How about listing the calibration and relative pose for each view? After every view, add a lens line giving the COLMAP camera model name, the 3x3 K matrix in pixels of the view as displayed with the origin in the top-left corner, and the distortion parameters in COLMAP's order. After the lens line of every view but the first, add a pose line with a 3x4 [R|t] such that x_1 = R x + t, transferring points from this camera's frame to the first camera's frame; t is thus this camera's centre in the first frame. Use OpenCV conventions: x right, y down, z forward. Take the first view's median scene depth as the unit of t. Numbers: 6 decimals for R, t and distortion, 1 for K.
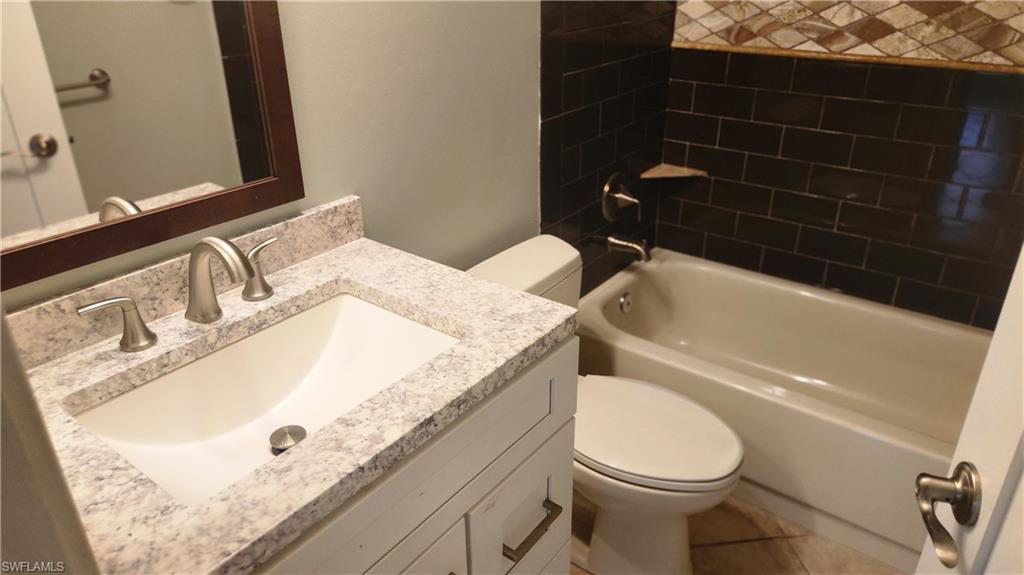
lens RADIAL K [[692.9, 0, 518.5], [0, 692.9, 286.8], [0, 0, 1]] dist [0.047555, -0.003641]
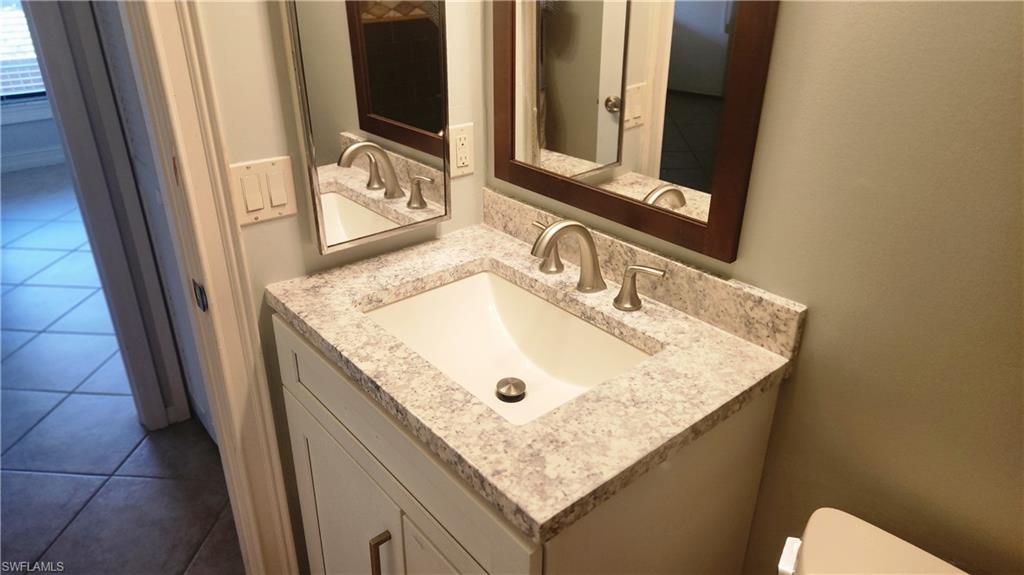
lens RADIAL K [[692.9, 0, 518.5], [0, 692.9, 286.8], [0, 0, 1]] dist [0.047555, -0.003641]
pose [[-0.236089, 0.427506, -0.872640, 0.566712], [-0.424969, 0.762171, 0.488360, -0.450729], [0.873878, 0.486142, 0.001737, 0.841571]]
